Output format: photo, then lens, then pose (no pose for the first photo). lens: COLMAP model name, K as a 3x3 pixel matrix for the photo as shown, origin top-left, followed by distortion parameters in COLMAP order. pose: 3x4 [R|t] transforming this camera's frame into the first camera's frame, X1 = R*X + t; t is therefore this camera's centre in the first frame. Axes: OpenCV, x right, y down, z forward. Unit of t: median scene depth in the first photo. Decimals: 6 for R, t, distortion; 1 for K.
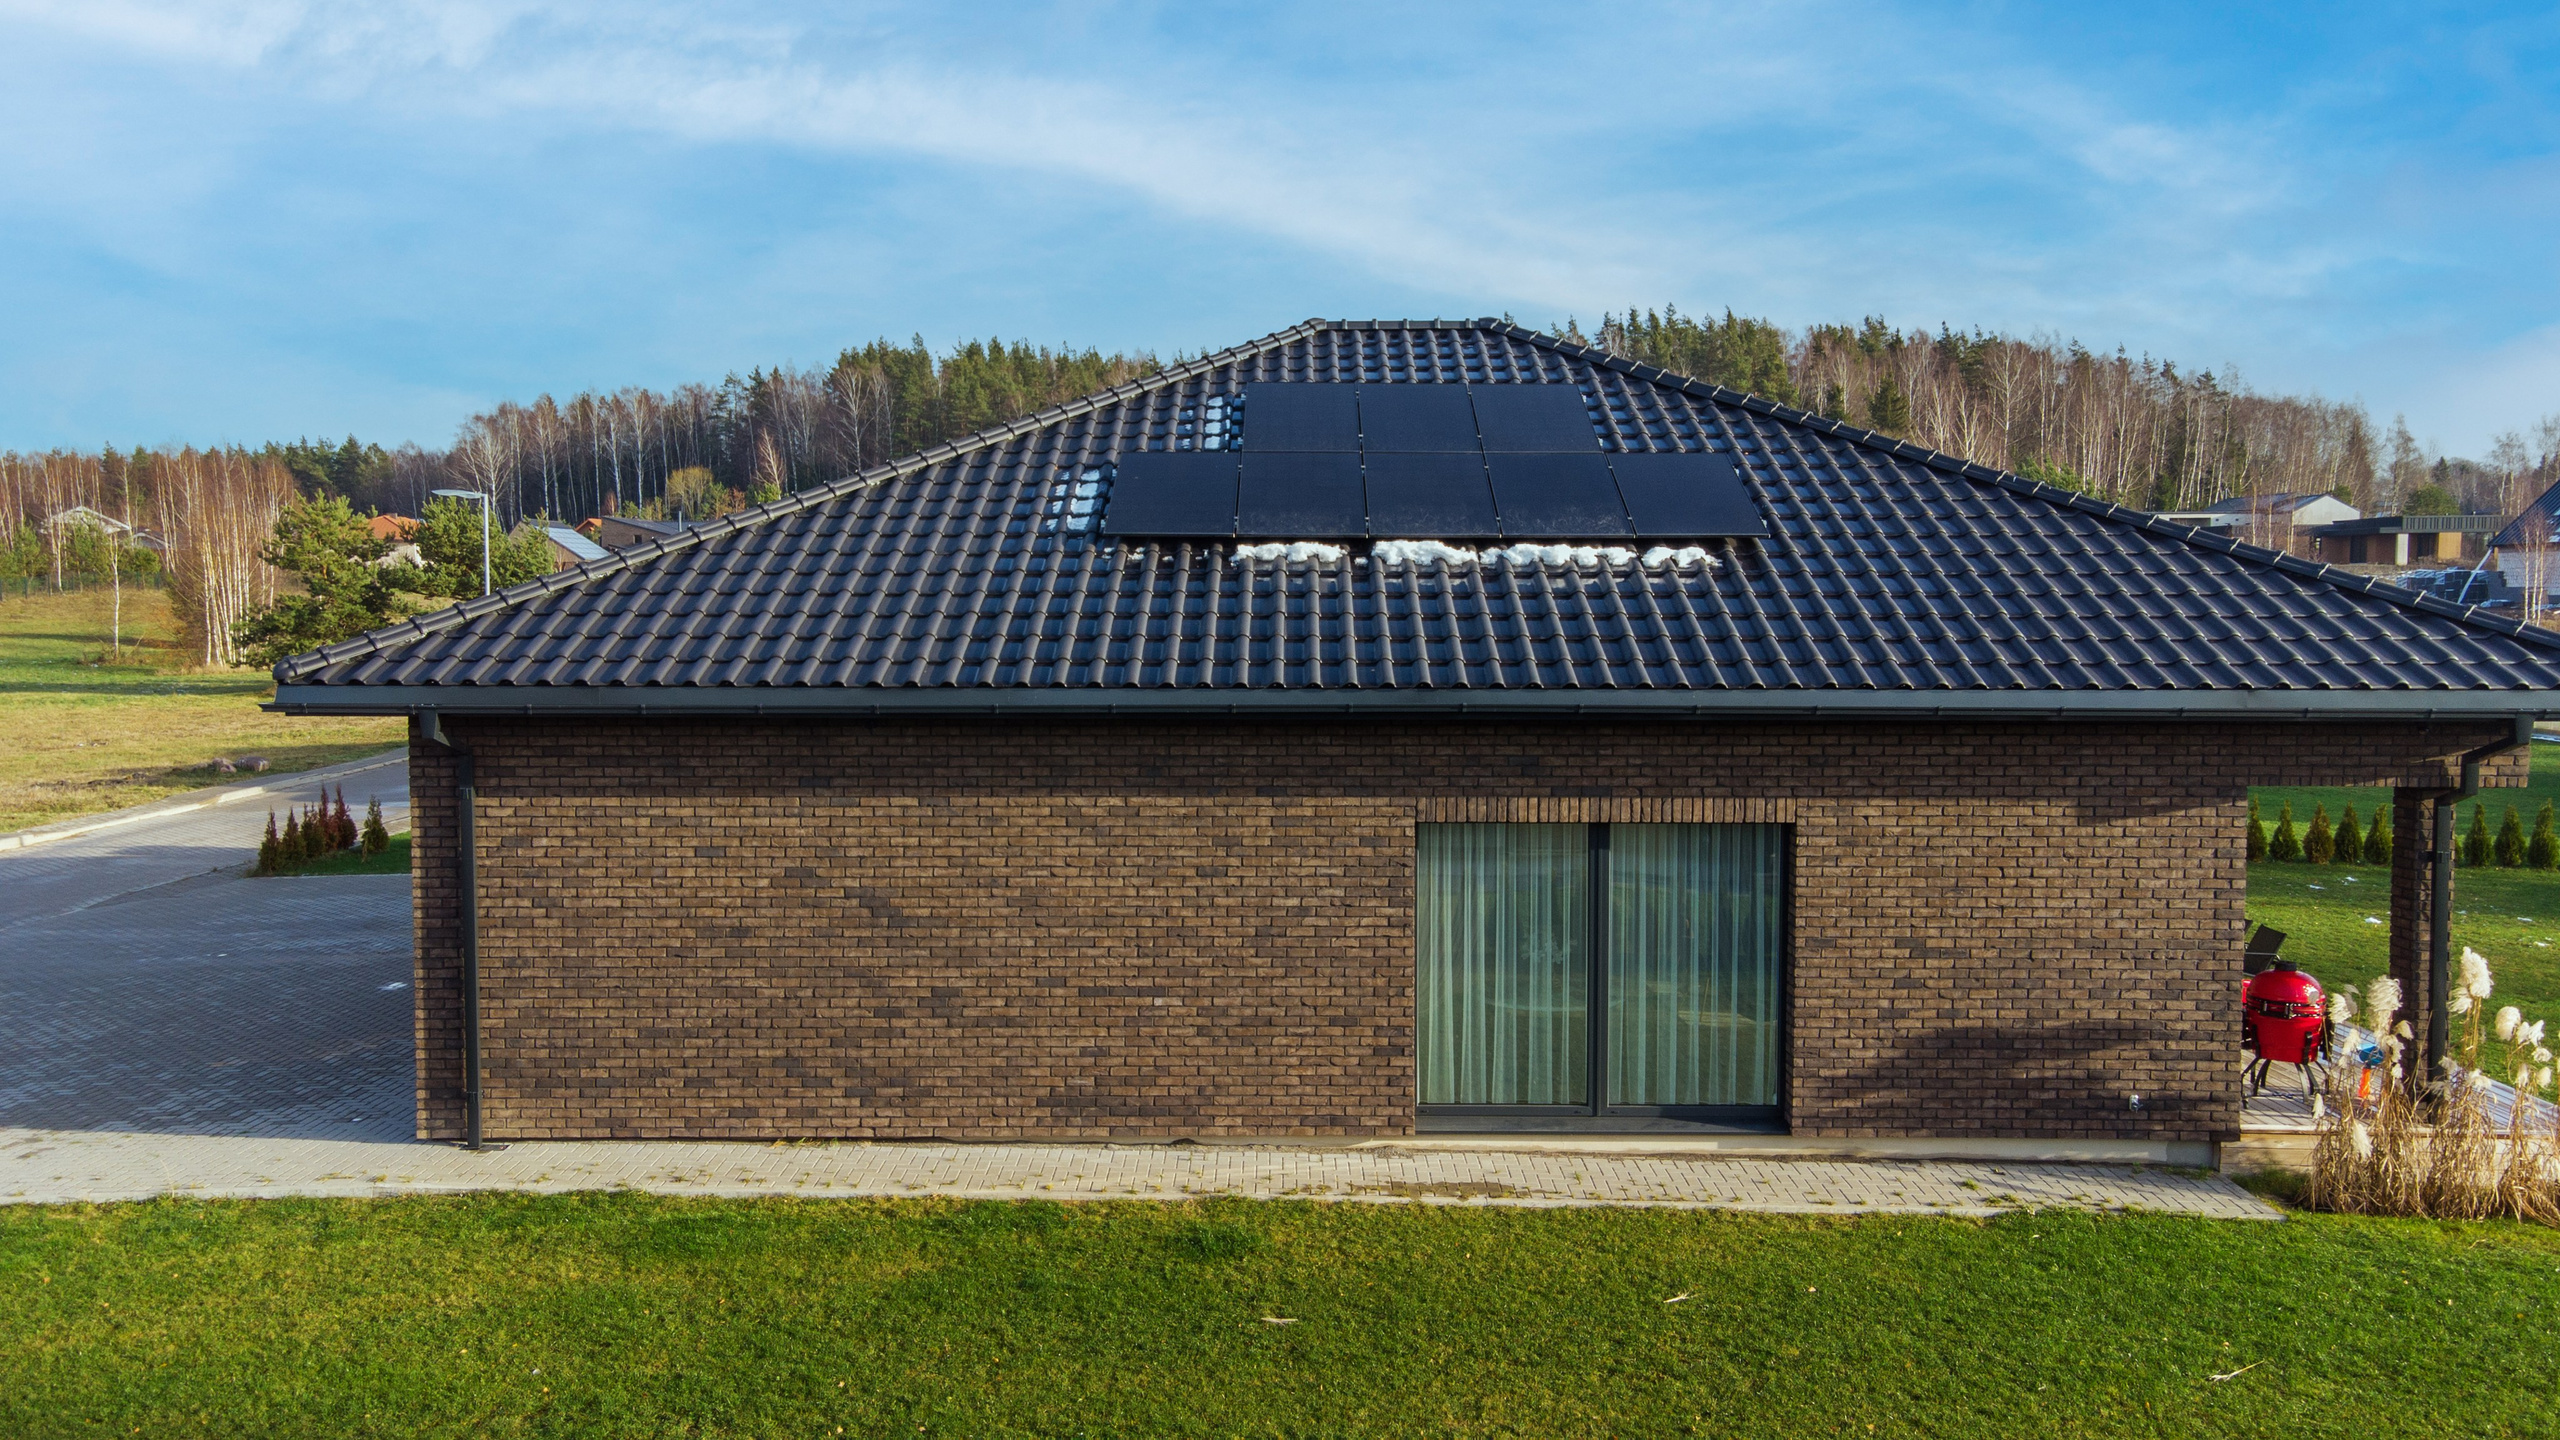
lens RADIAL K [[1943.6, 0, 1273.5], [0, 1943.6, 711.3], [0, 0, 1]] dist [0.011856, 0.108408]
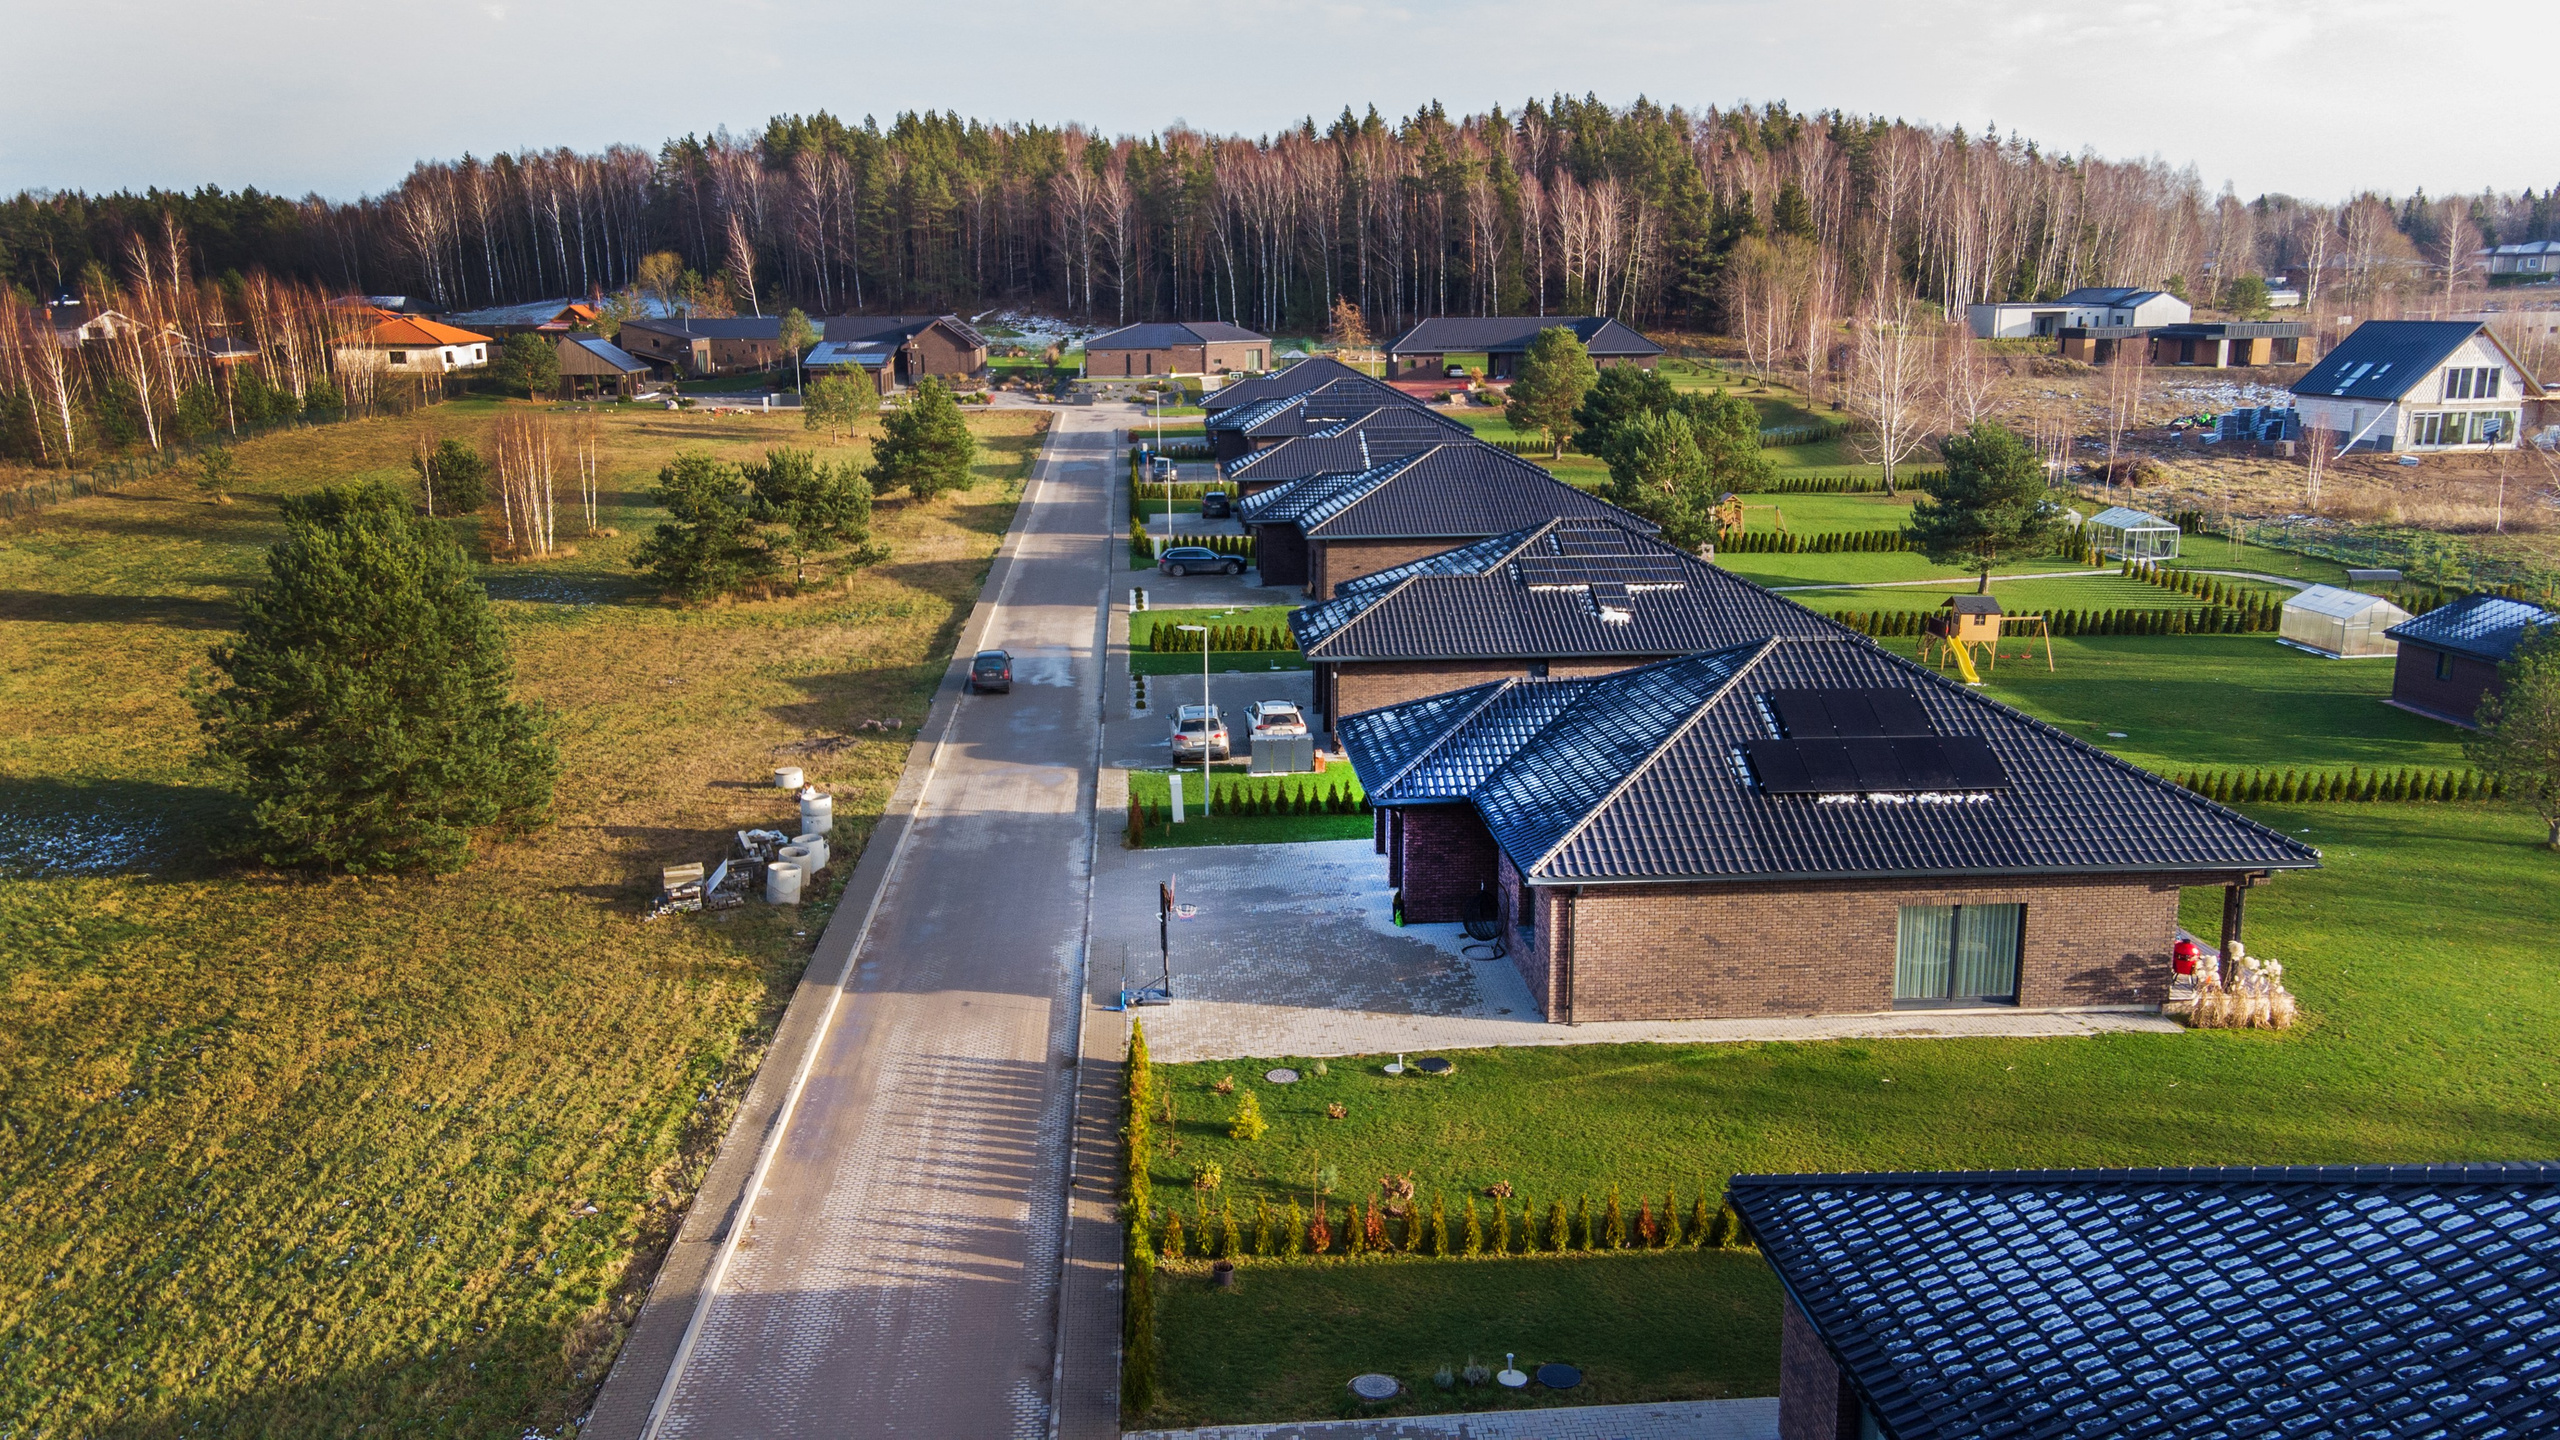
lens RADIAL K [[1937.2, 0, 1276.1], [0, 1937.2, 722.2], [0, 0, 1]] dist [0.020737, 0.089413]
pose [[0.996746, -0.022988, 0.077260, -0.973322], [0.010619, 0.987568, 0.156832, -0.617535], [-0.079905, -0.155501, 0.984599, -1.571903]]
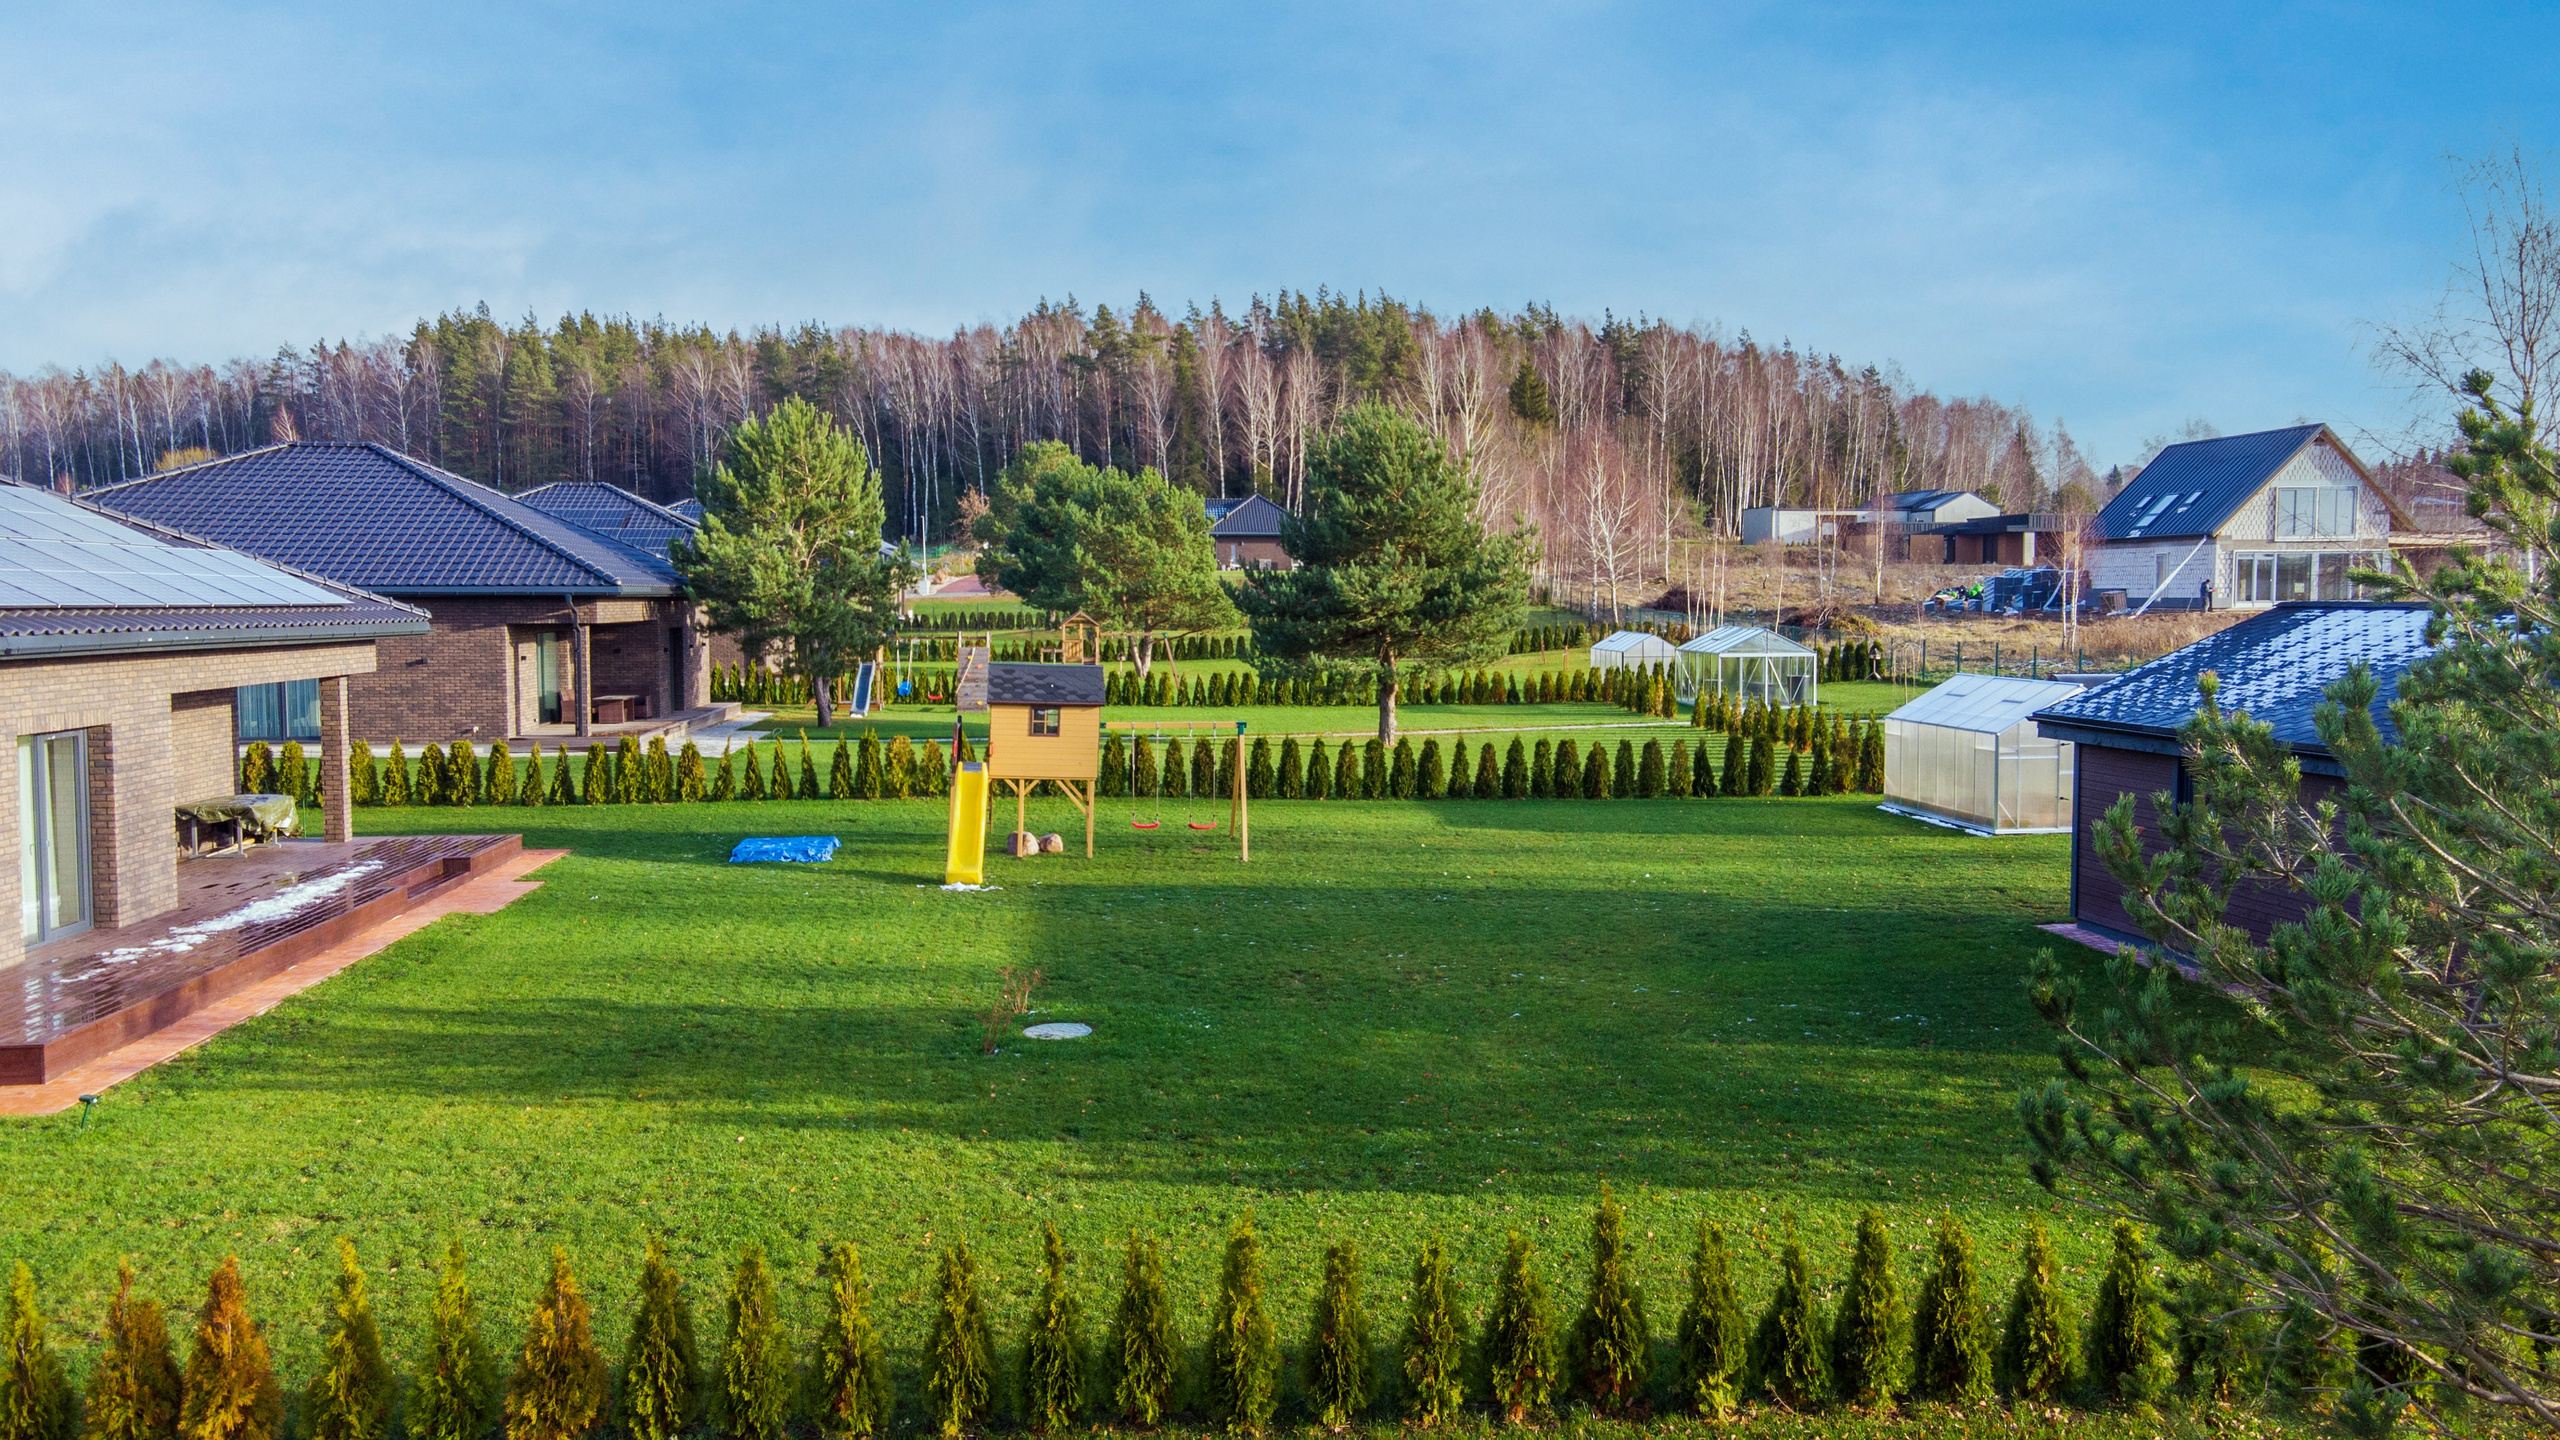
lens RADIAL K [[1937.2, 0, 1276.1], [0, 1937.2, 722.2], [0, 0, 1]] dist [0.020737, 0.089413]
pose [[0.993116, -0.008849, 0.116803, 1.242797], [0.008388, 0.999955, 0.004432, -0.075304], [-0.116837, -0.003421, 0.993145, 1.396135]]
